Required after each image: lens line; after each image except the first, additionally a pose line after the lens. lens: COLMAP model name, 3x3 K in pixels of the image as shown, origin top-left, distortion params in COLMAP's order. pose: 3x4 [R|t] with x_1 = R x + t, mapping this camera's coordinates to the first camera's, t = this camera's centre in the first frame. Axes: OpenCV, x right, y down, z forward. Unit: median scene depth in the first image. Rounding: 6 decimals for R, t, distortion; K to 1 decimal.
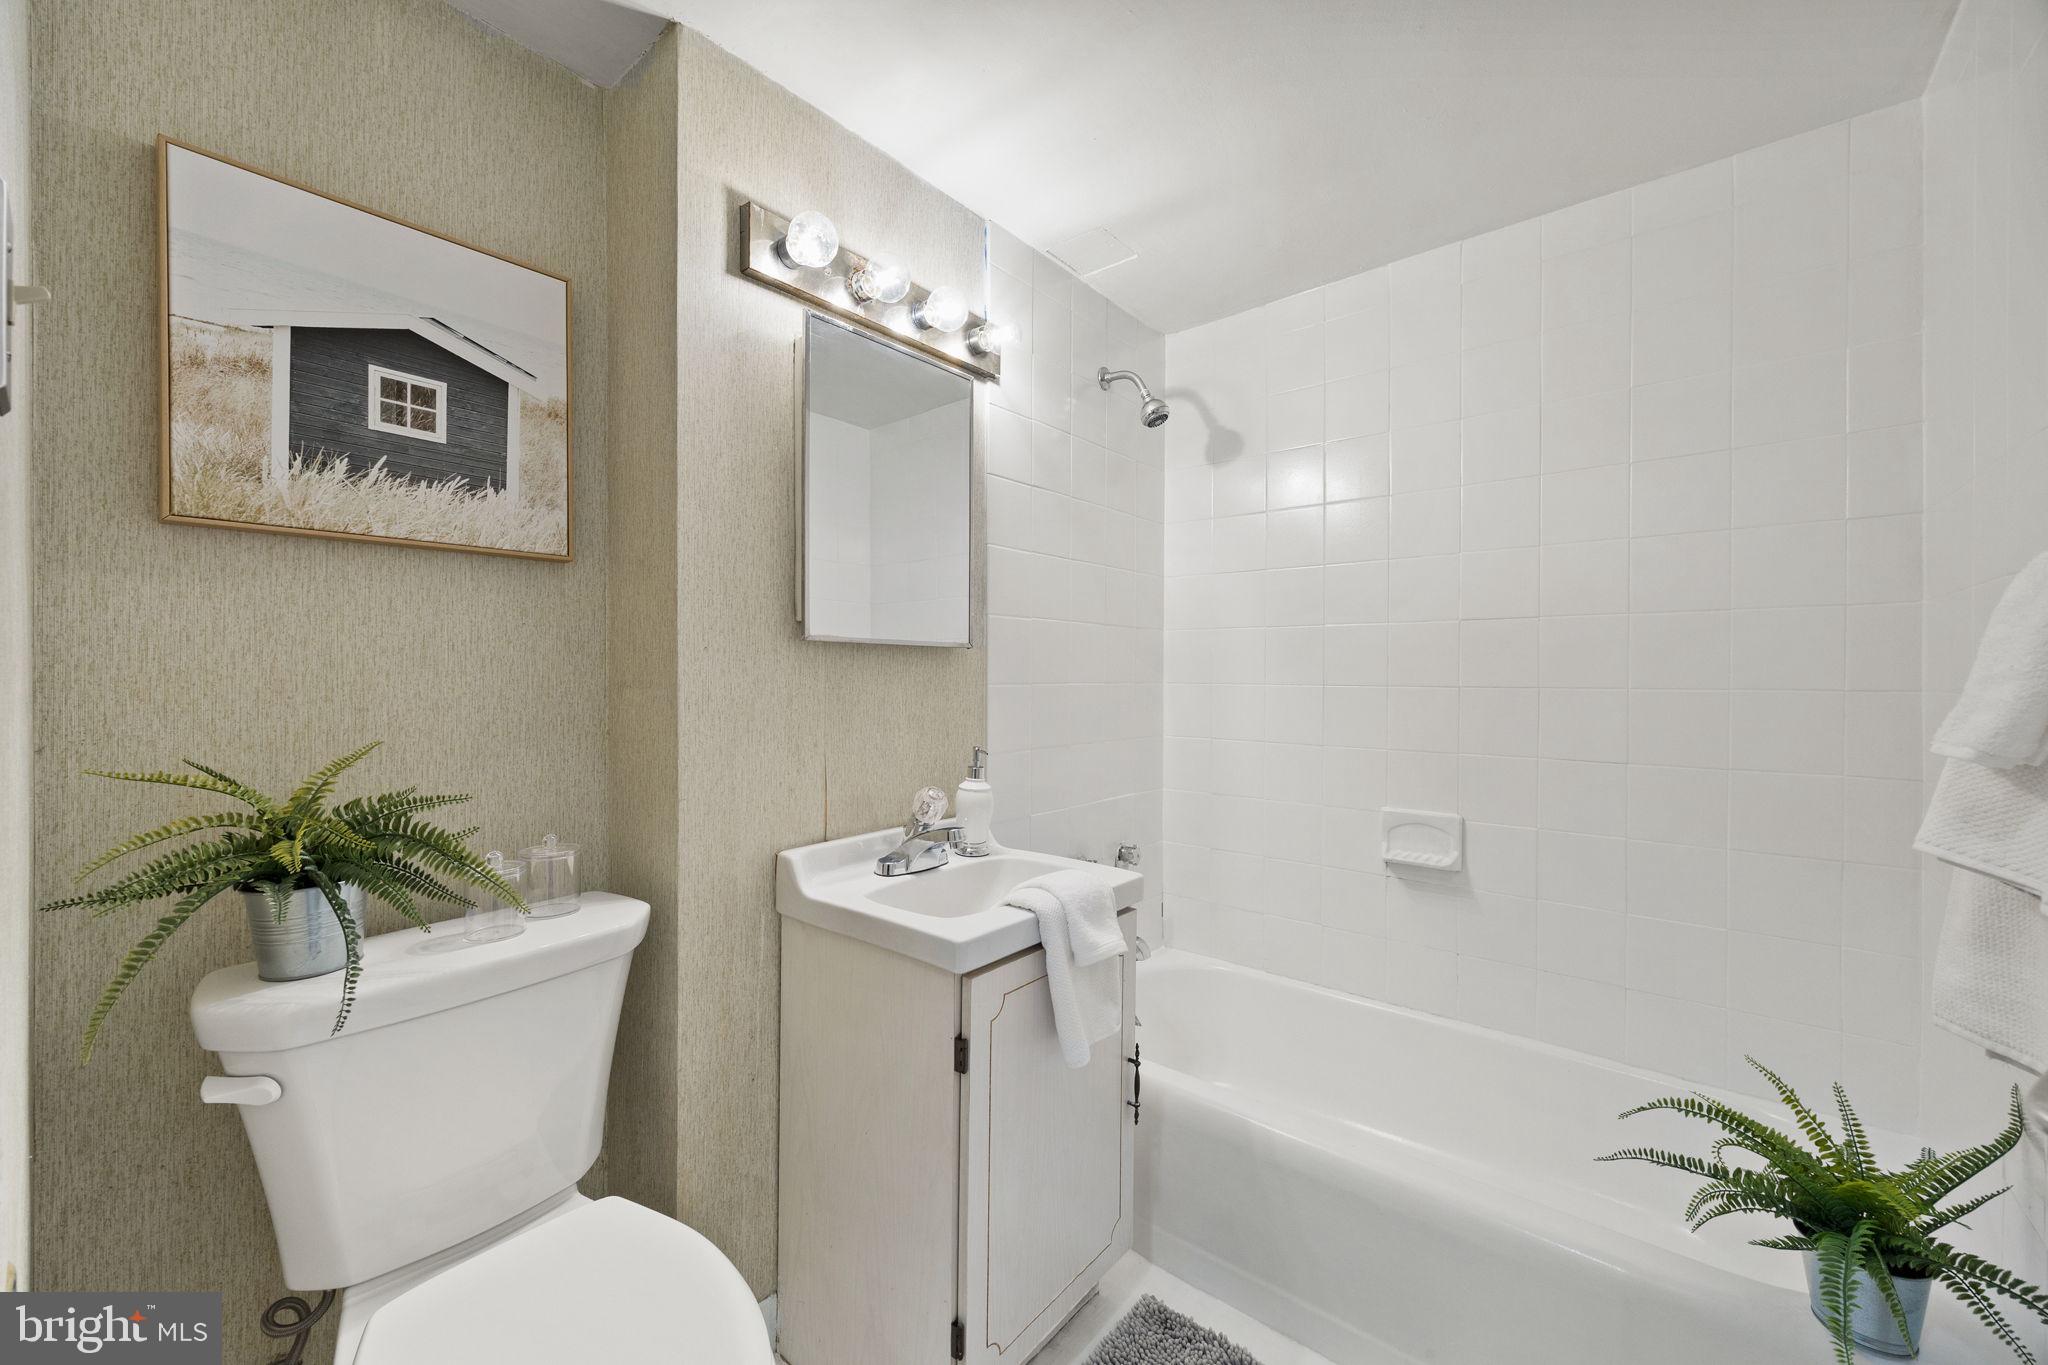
lens RADIAL K [[778.7, 0, 1028.9], [0, 778.7, 669.1], [0, 0, 1]] dist [-0.012256, 0.002037]
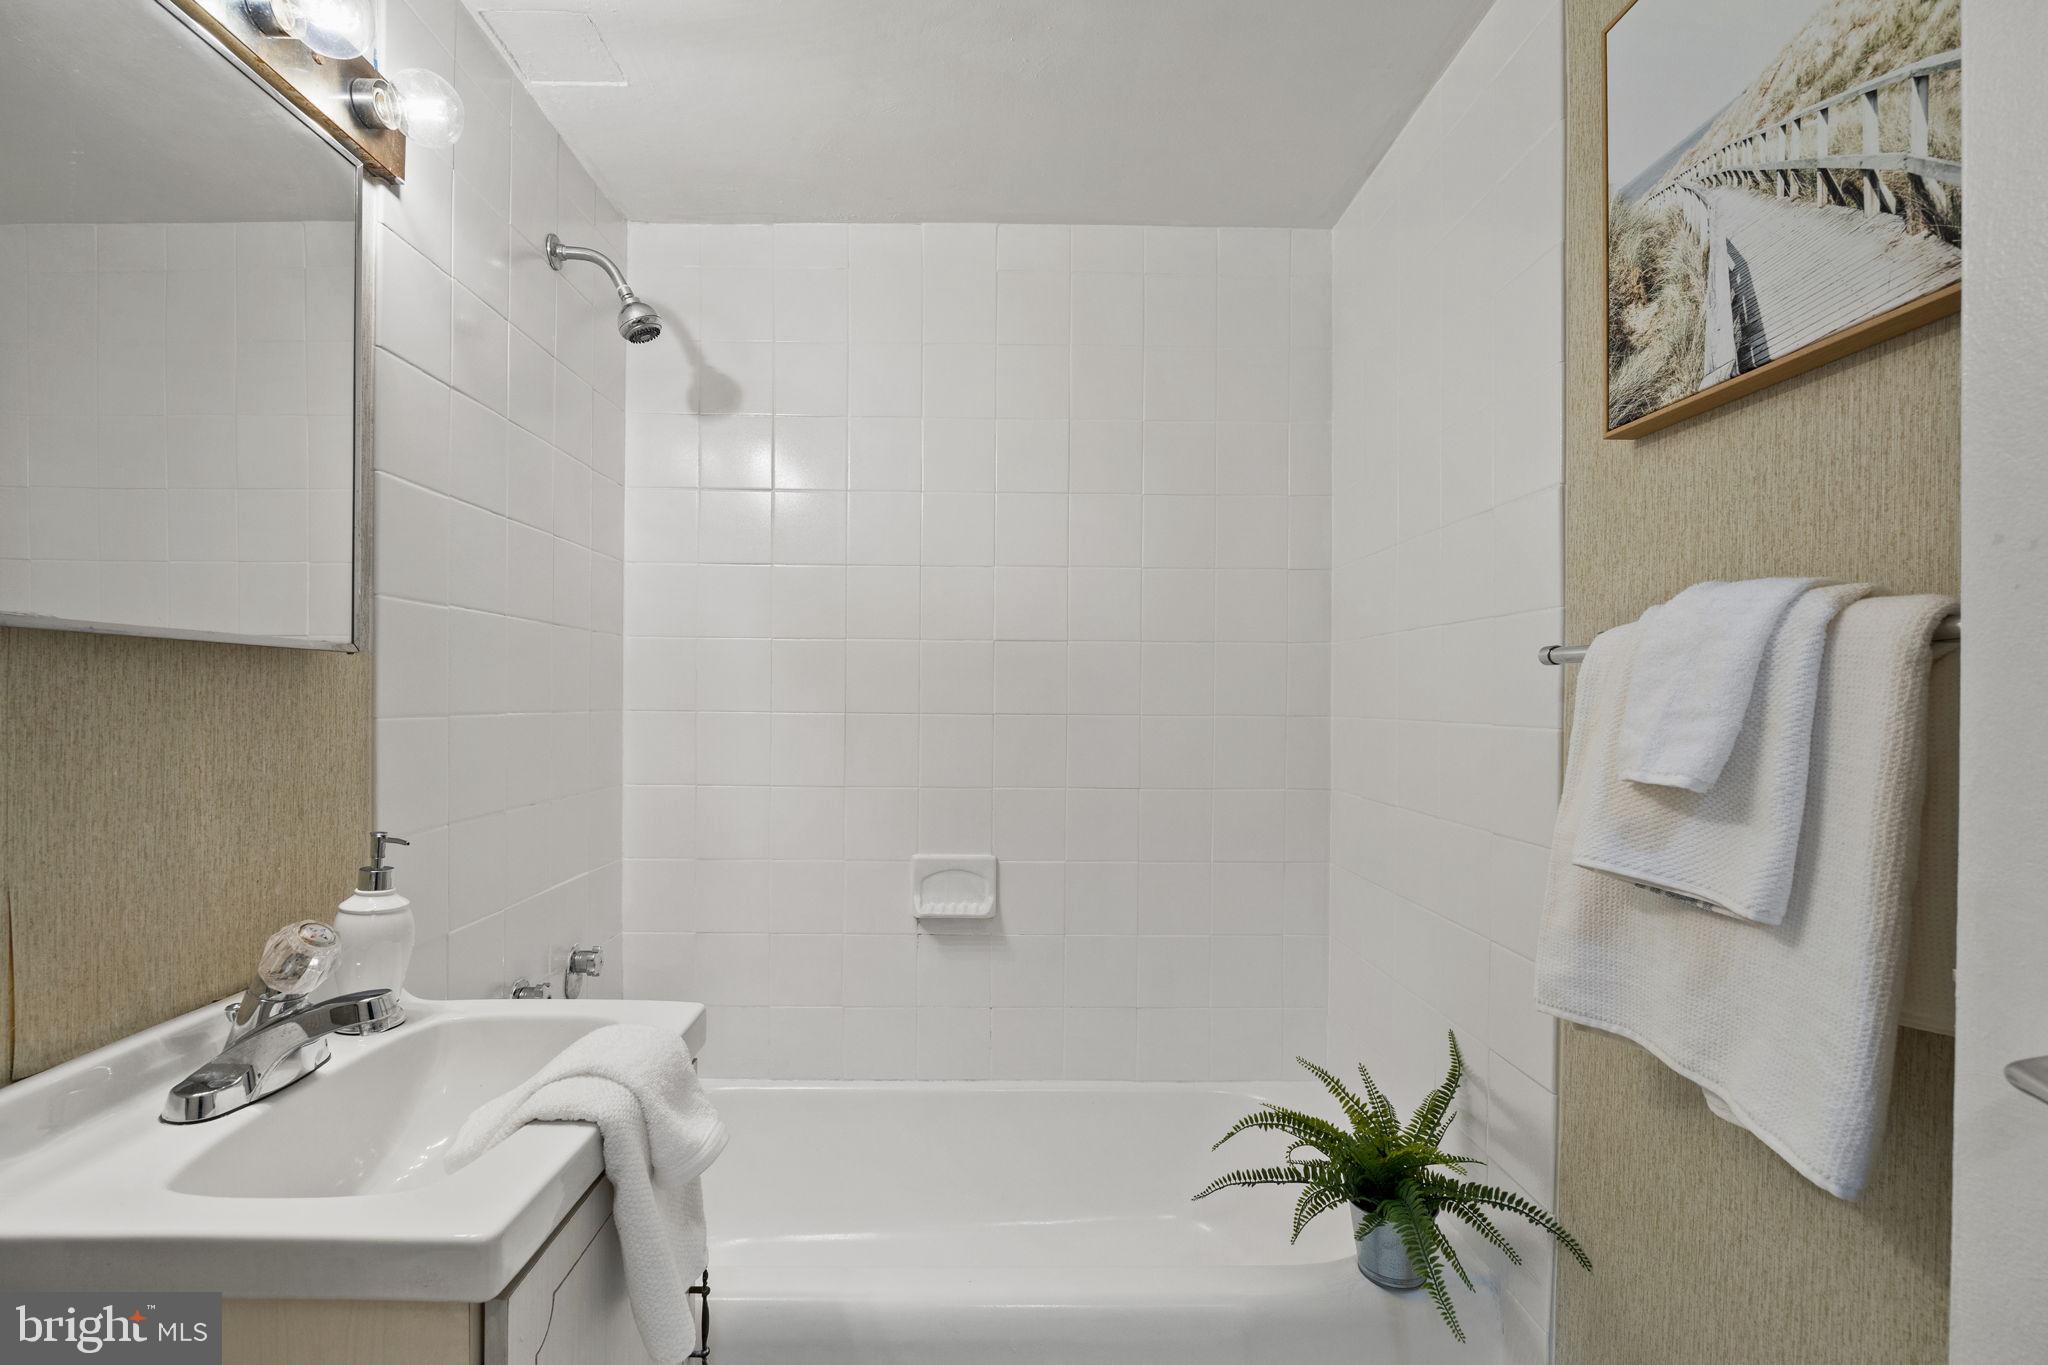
lens RADIAL K [[900.1, 0, 1017.8], [0, 900.1, 699.4], [0, 0, 1]] dist [-0.016890, 0.000337]
pose [[0.759381, 0.002476, 0.650641, -0.145416], [-0.010431, 0.999911, 0.008369, -0.004742], [-0.650563, -0.013142, 0.759339, 0.243123]]
